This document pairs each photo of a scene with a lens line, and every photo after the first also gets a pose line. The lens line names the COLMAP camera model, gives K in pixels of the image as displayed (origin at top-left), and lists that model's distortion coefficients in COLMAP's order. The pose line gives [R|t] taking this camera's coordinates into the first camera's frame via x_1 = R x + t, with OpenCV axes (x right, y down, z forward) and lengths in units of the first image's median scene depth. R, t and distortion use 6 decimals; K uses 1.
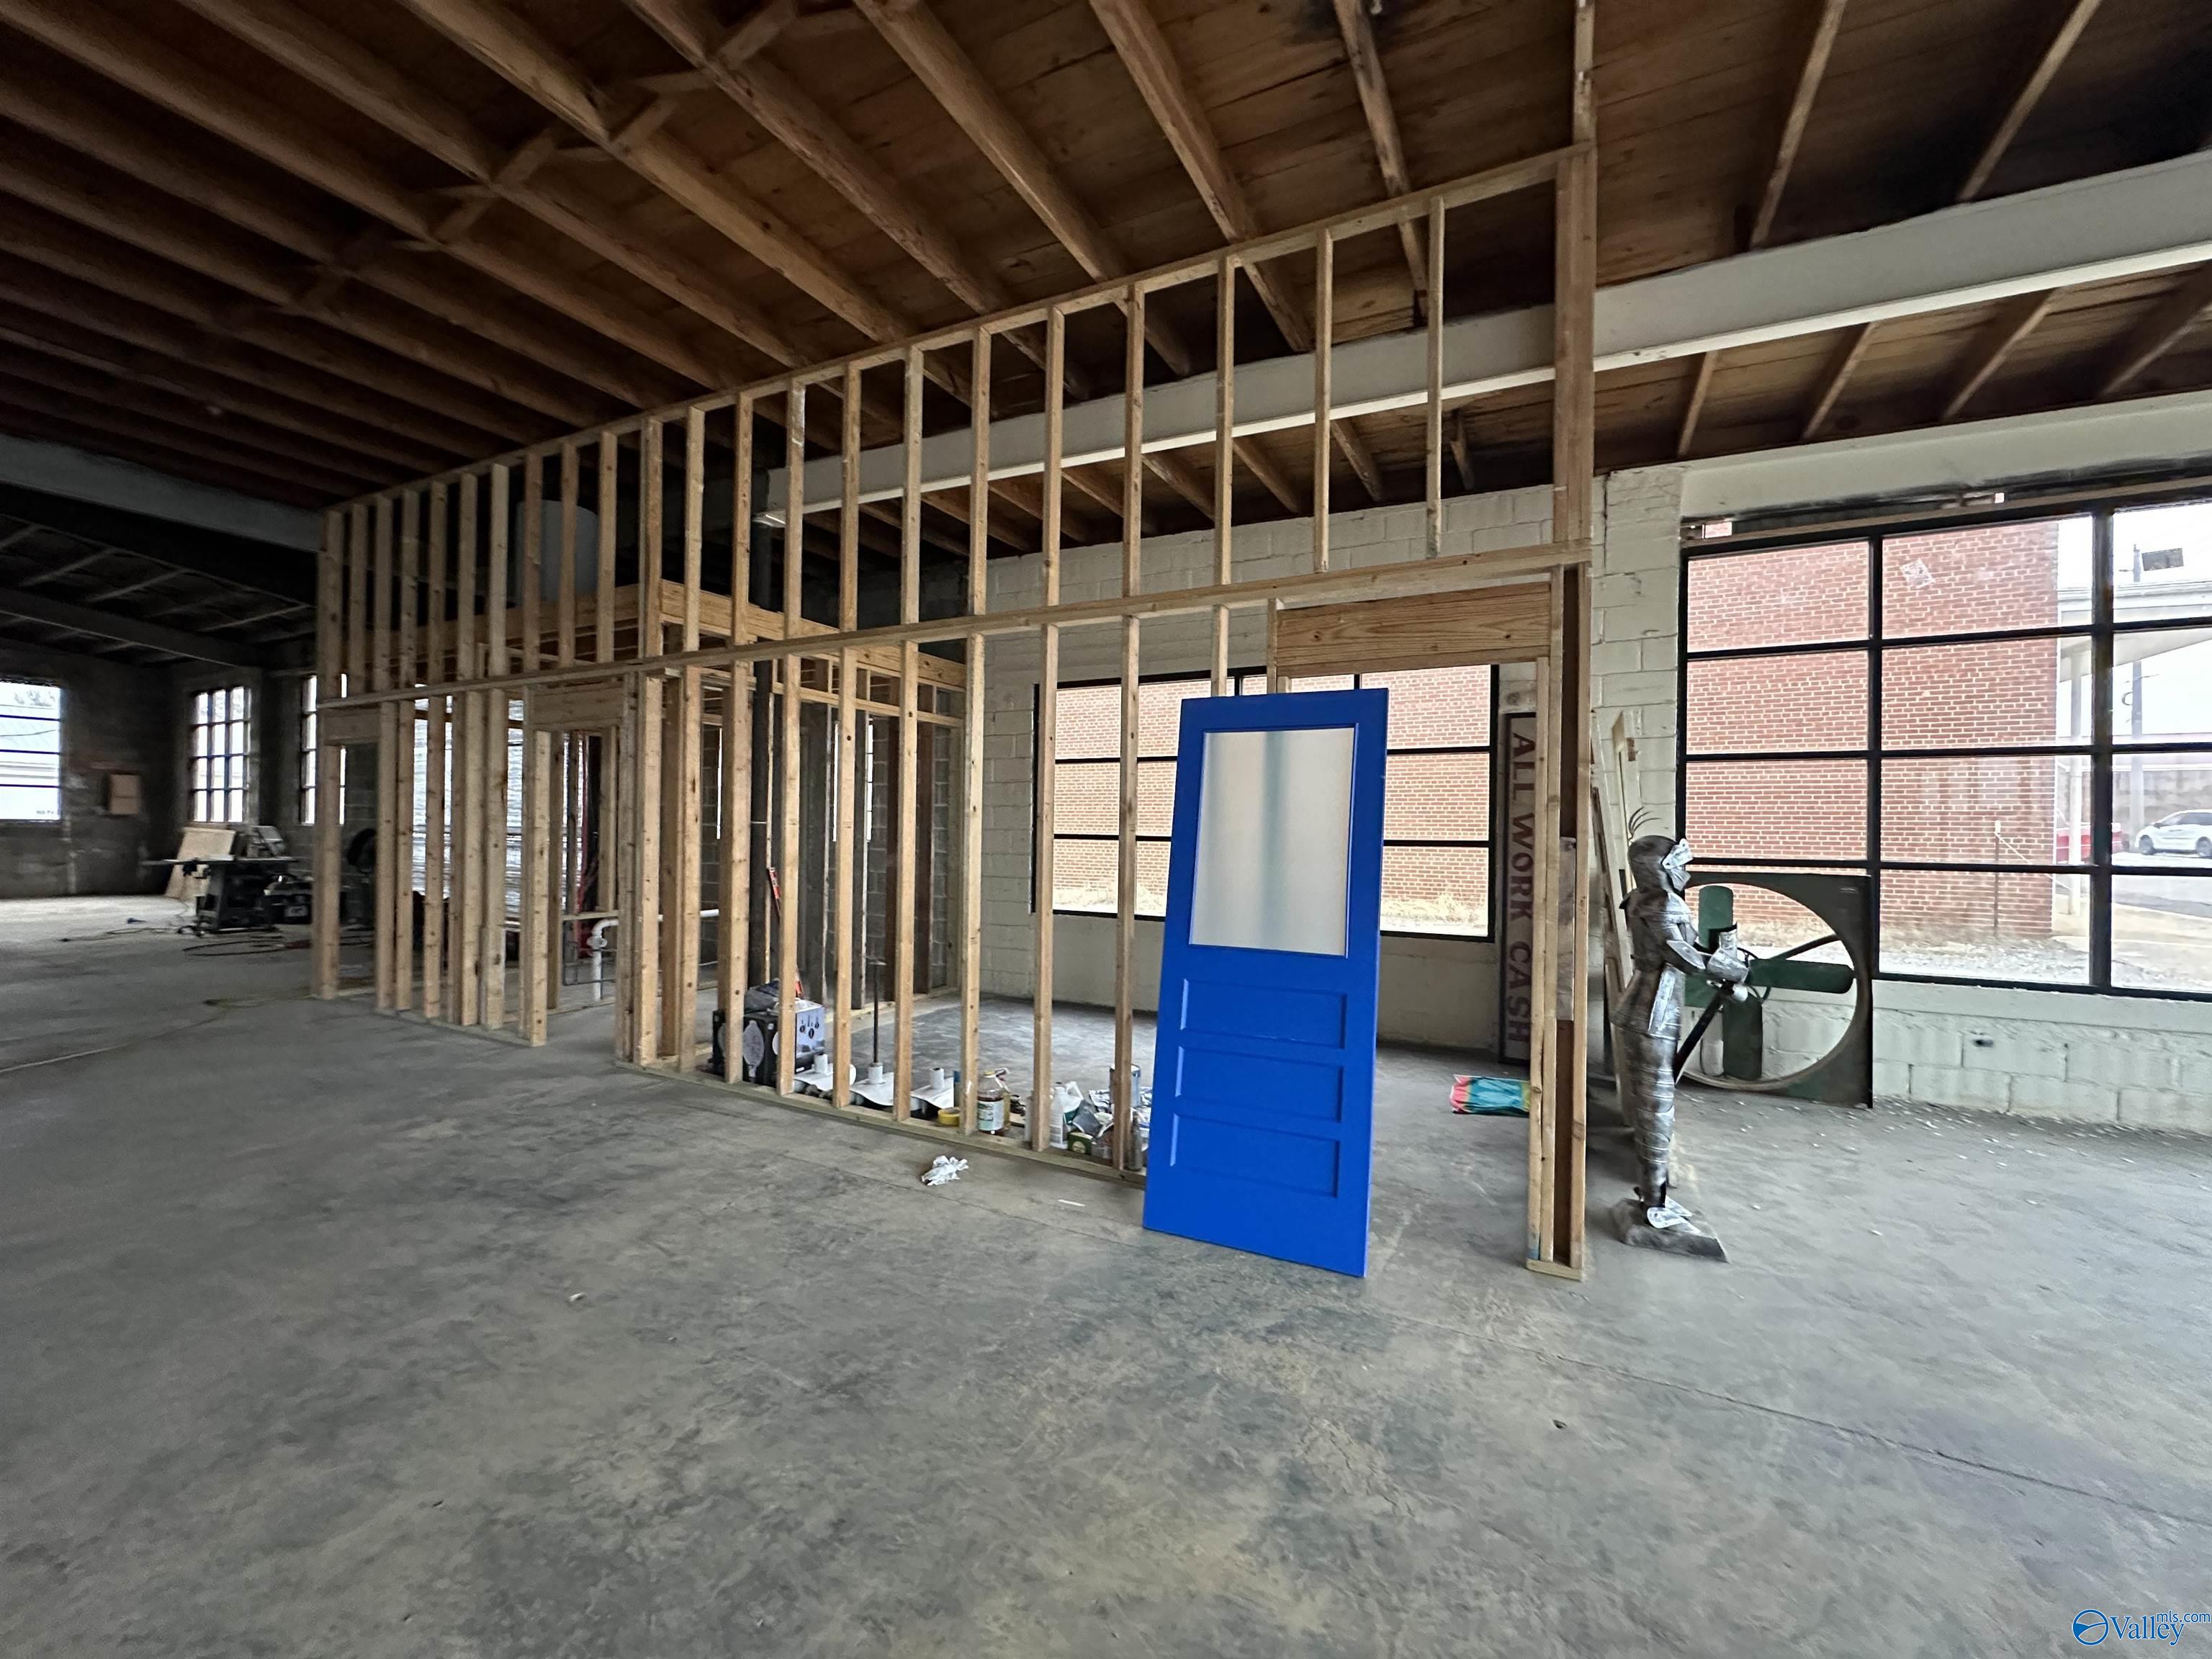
lens RADIAL K [[879.1, 0, 1108.6], [0, 879.1, 826.6], [0, 0, 1]] dist [-0.004499, 0.000085]
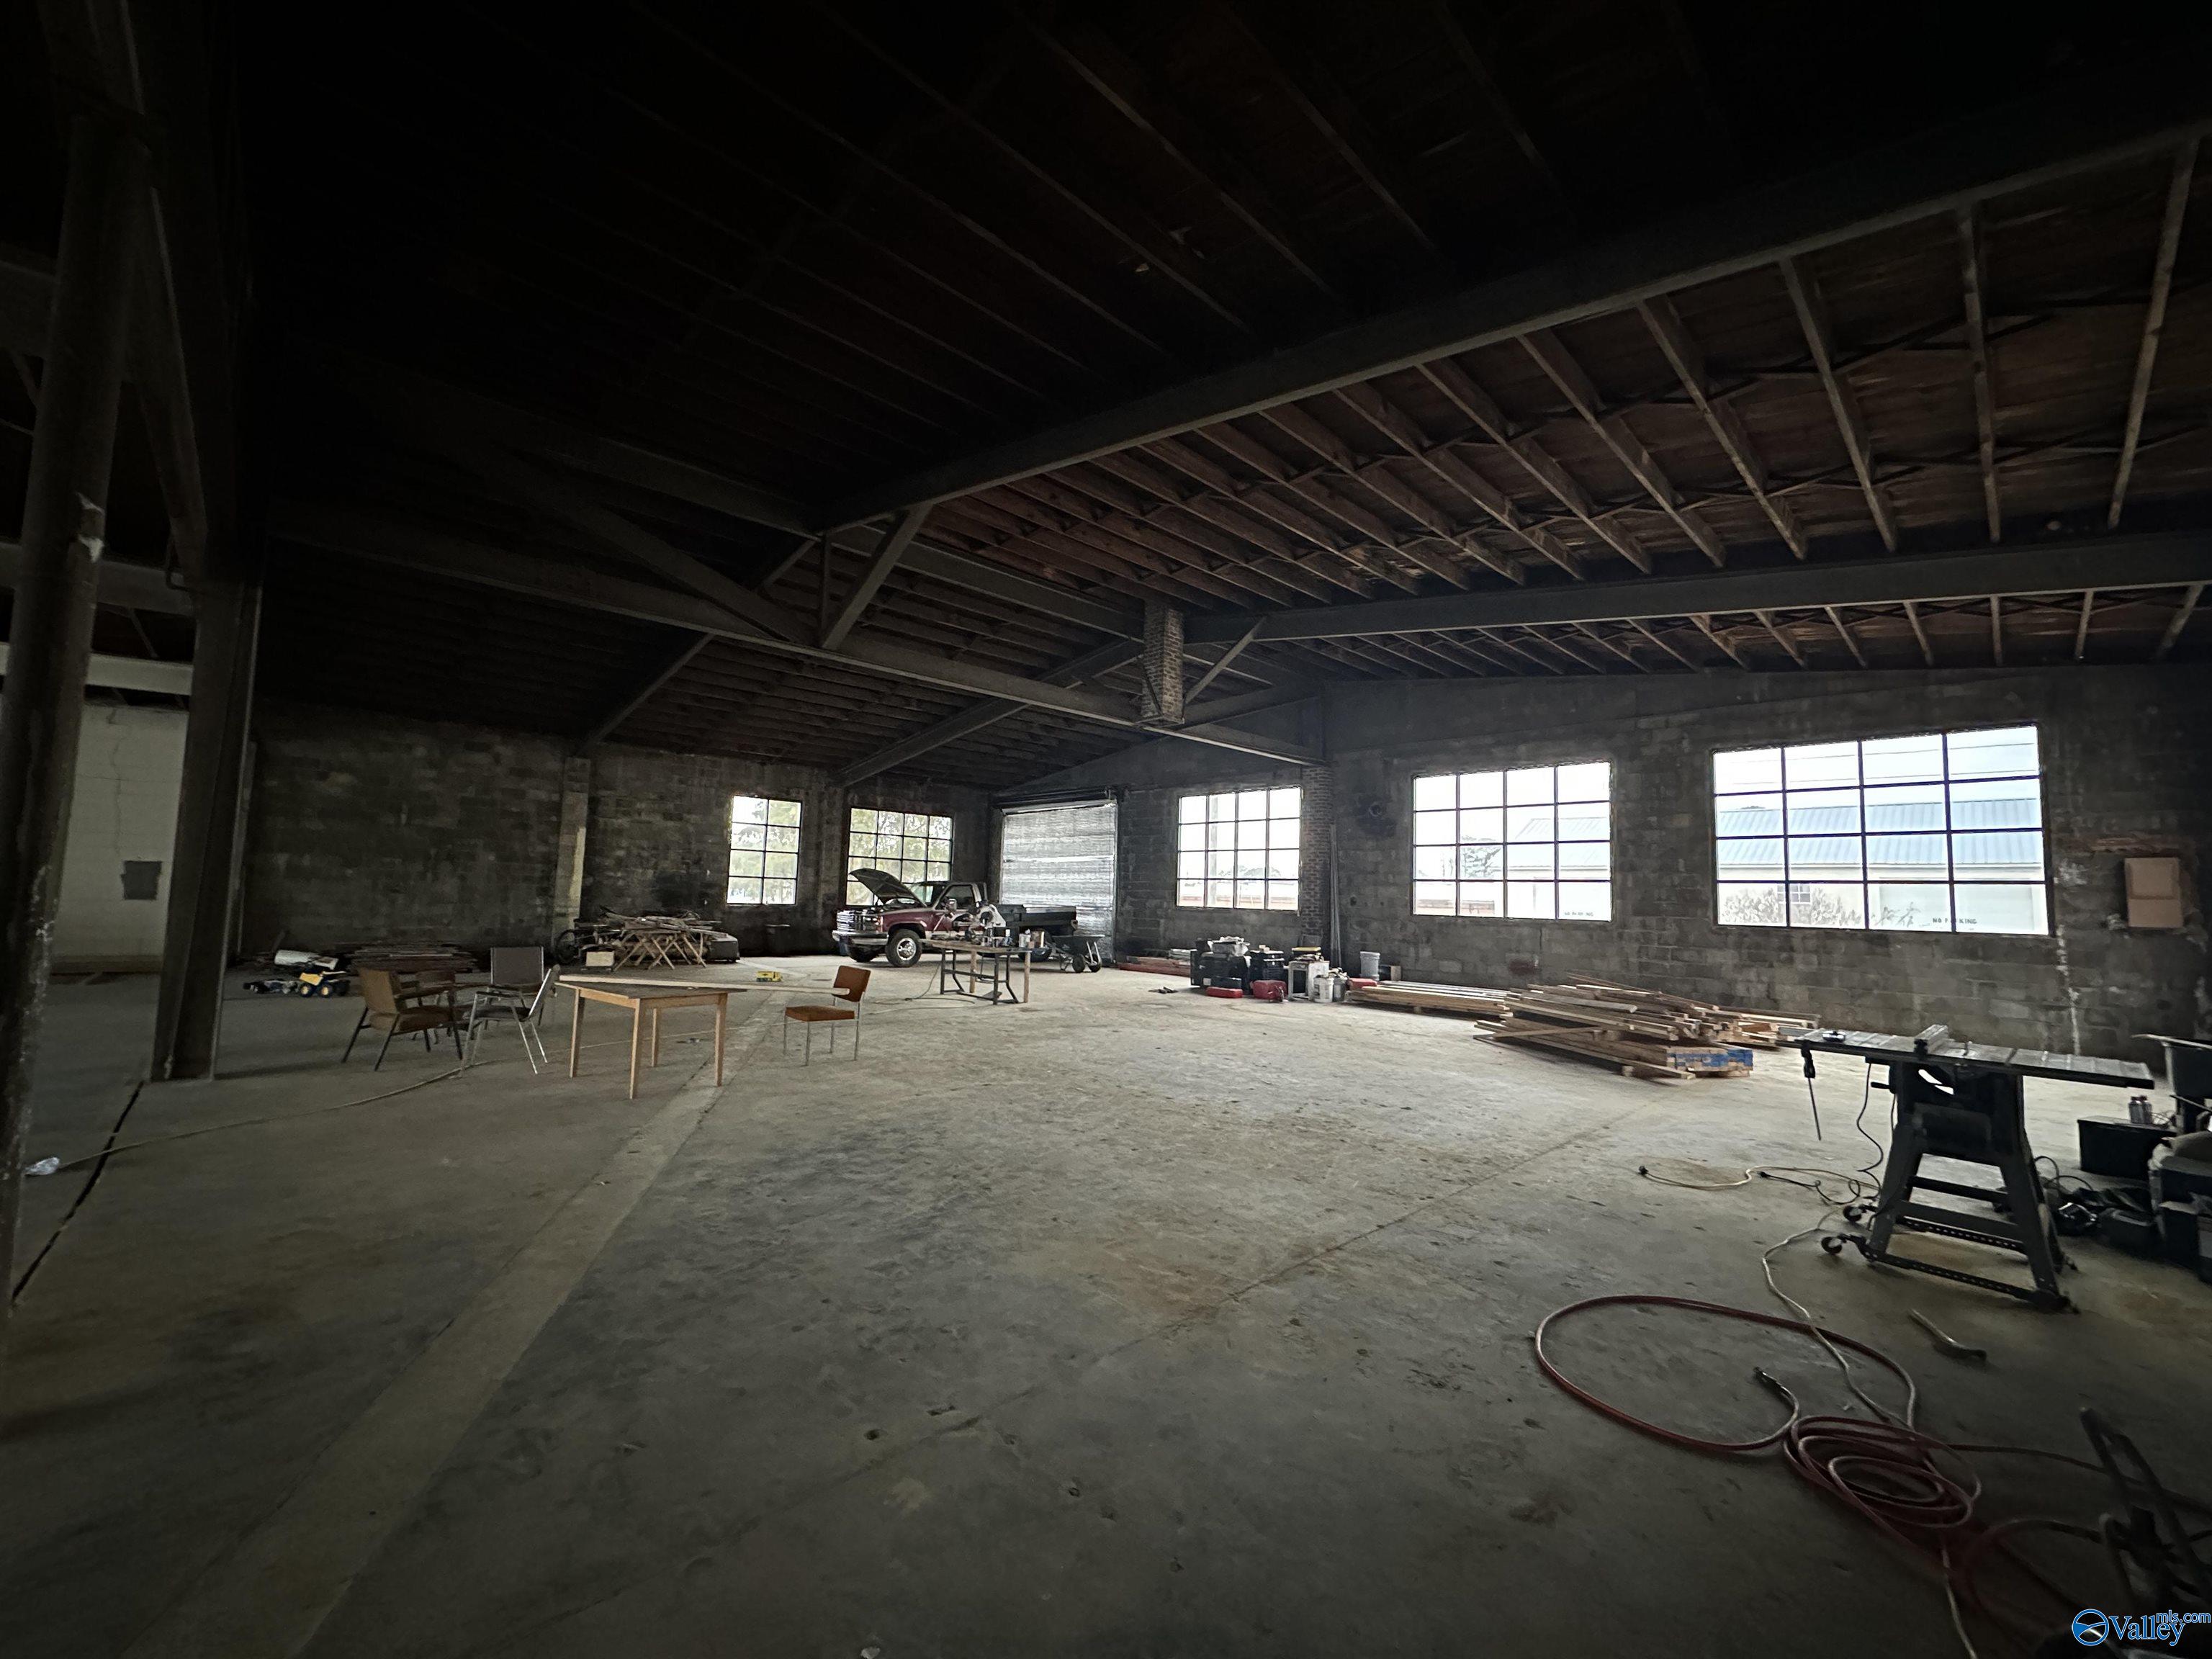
lens RADIAL K [[879.1, 0, 1108.1], [0, 879.1, 821.6], [0, 0, 1]] dist [-0.004499, 0.000085]
pose [[-0.316894, -0.103601, -0.942786, -0.982951], [-0.032057, 0.994618, -0.098522, -0.014226], [0.947919, -0.000998, -0.318510, 1.406299]]
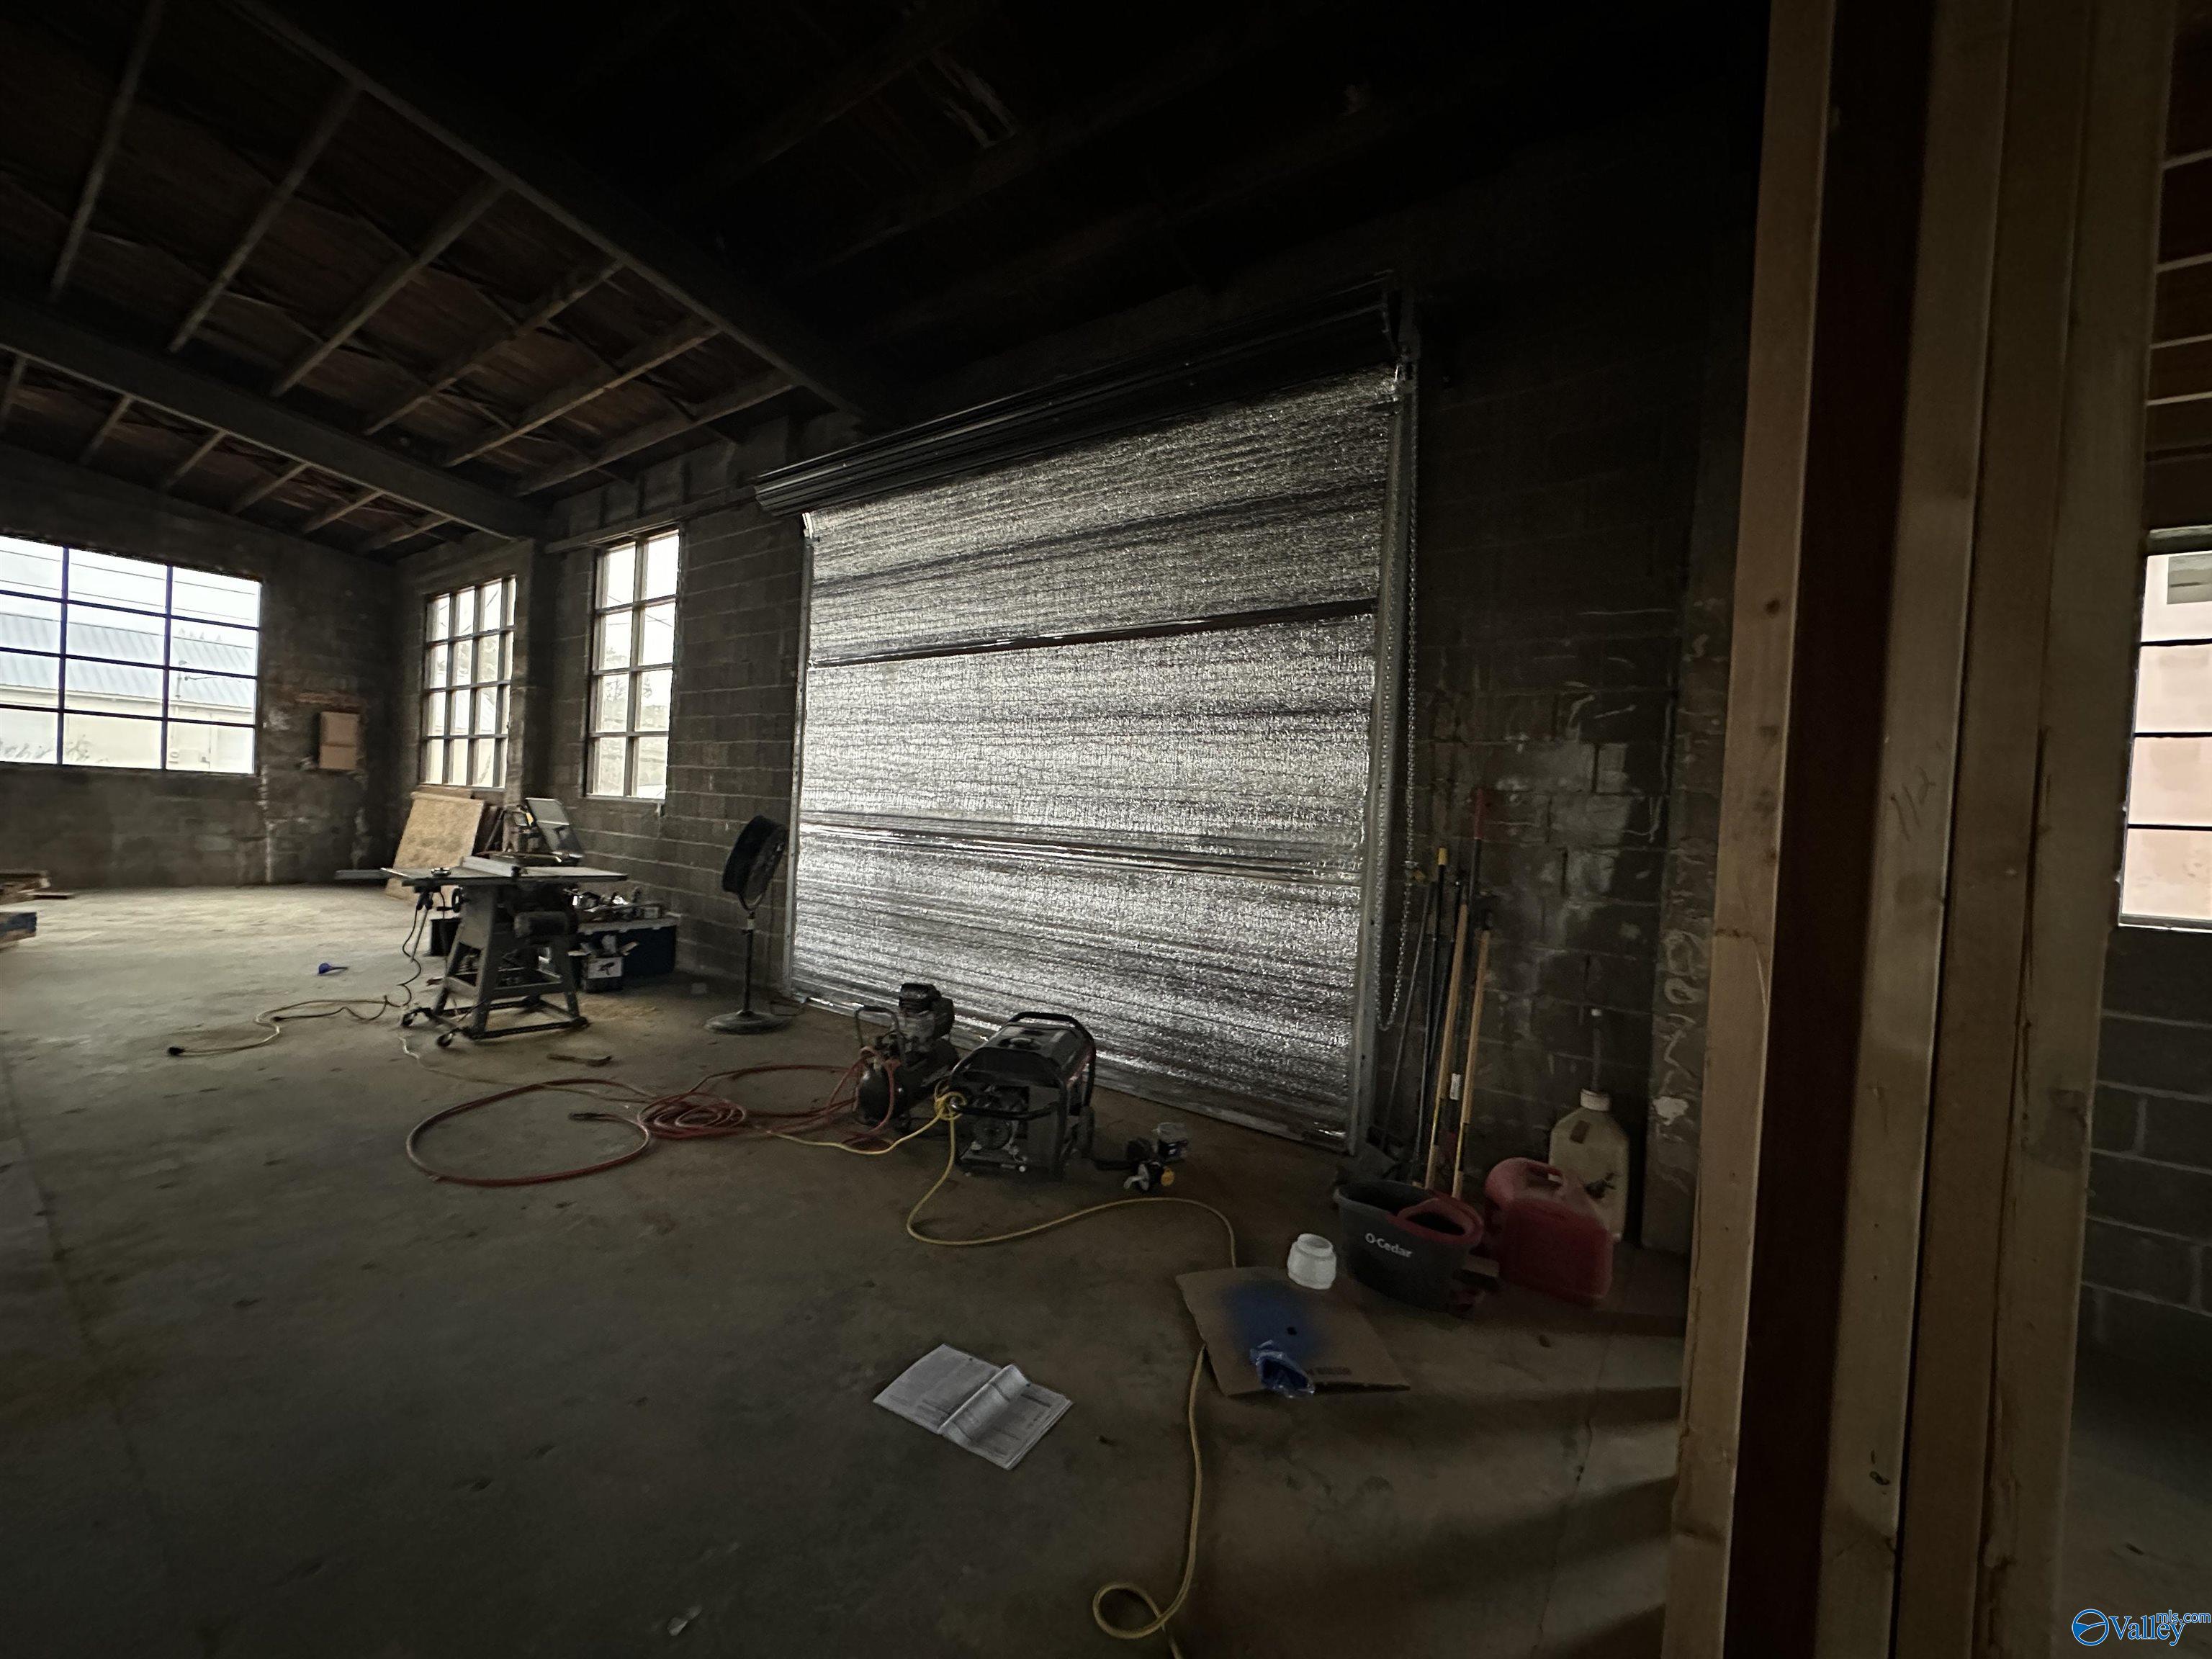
lens RADIAL K [[879.1, 0, 1104.4], [0, 879.1, 826.2], [0, 0, 1]] dist [-0.004499, 0.000085]
pose [[0.989202, 0.044113, -0.139759, -1.098075], [-0.042352, 0.998982, 0.015555, -0.015185], [0.140303, -0.009468, 0.990063, 1.024565]]
